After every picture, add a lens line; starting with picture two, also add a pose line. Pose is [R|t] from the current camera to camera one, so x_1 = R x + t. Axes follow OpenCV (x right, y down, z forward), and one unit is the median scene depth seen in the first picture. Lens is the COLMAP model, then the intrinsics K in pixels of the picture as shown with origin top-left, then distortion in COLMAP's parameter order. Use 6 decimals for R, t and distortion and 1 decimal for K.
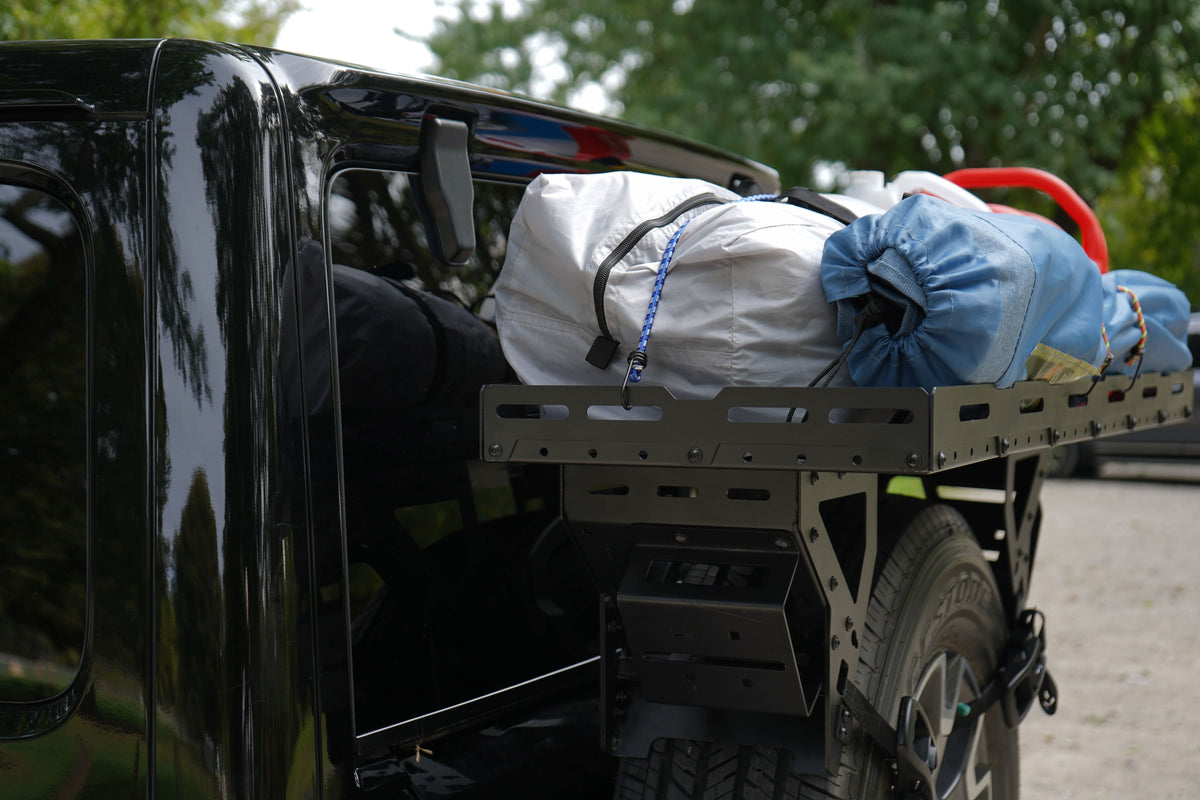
lens RADIAL K [[1980.1, 0, 592.9], [0, 1980.1, 403.4], [0, 0, 1]] dist [-0.042030, 0.000000]
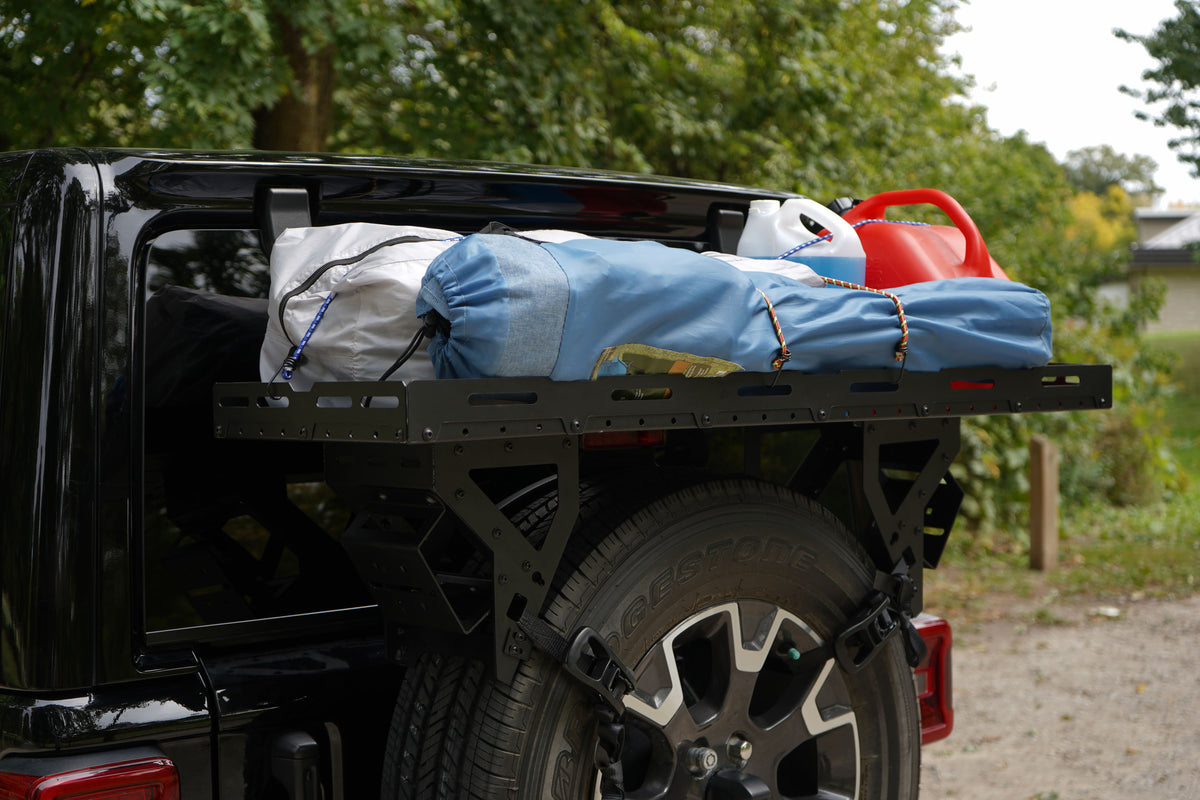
lens RADIAL K [[1980.1, 0, 610.9], [0, 1980.1, 400.6], [0, 0, 1]] dist [-0.042030, 0.000000]
pose [[0.921522, -0.009252, -0.388215, 0.752158], [0.007144, 0.999951, -0.006871, 0.014814], [0.388260, 0.003558, 0.921543, -0.179232]]
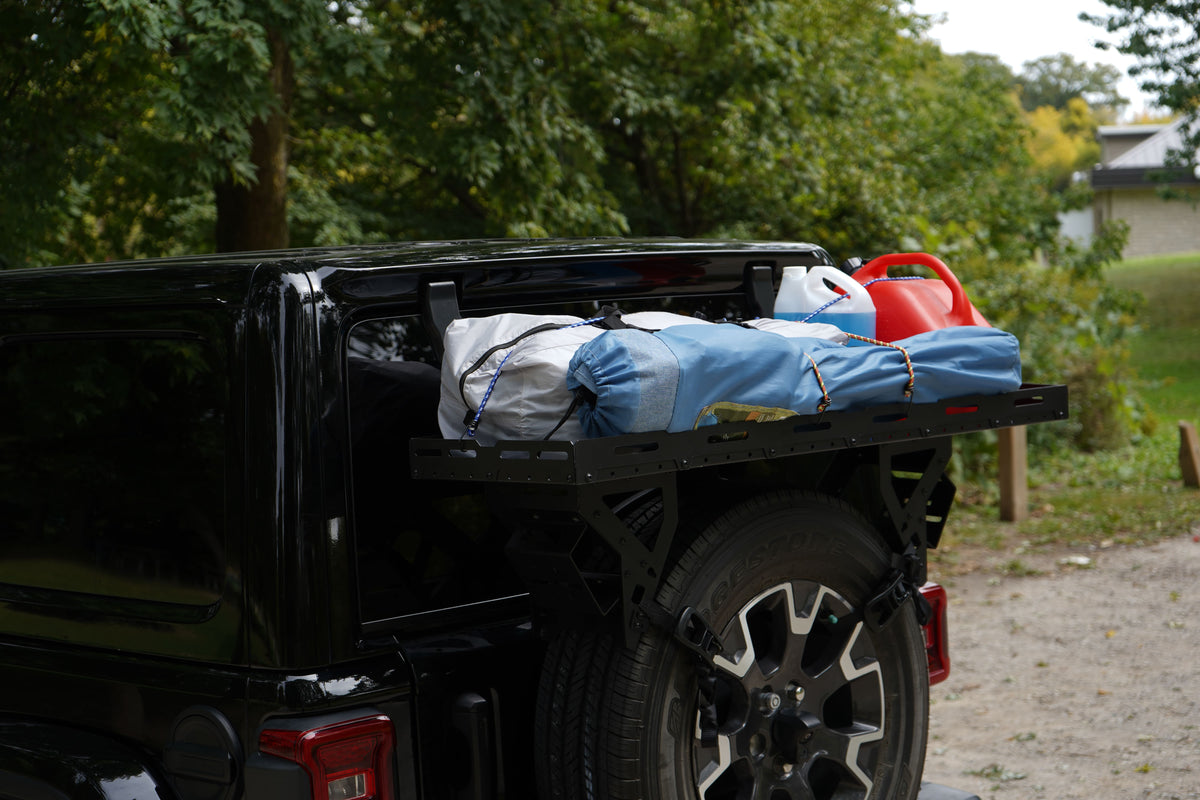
lens RADIAL K [[2144.7, 0, 599.6], [0, 2144.7, 410.5], [0, 0, 1]] dist [-0.039446, 0.000000]
pose [[0.931064, -0.031367, -0.363505, 0.870476], [0.043353, 0.998750, 0.024862, -0.080353], [0.362271, -0.038907, 0.931260, -0.856023]]
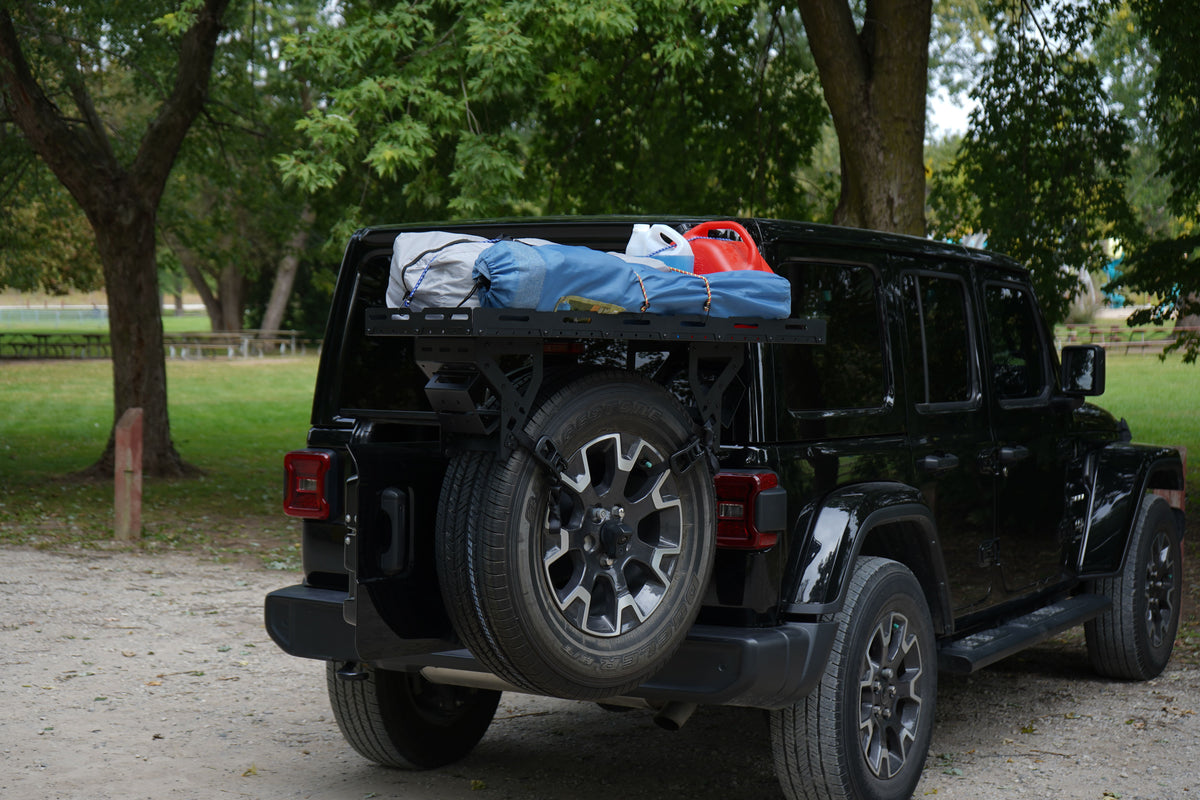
lens RADIAL K [[1980.1, 0, 602.3], [0, 1980.1, 393.1], [0, 0, 1]] dist [-0.042030, 0.000000]
pose [[0.940415, 0.022446, -0.339288, 1.240863], [-0.025697, 0.999657, -0.005091, 0.119311], [0.339057, 0.013506, 0.940669, -1.568926]]
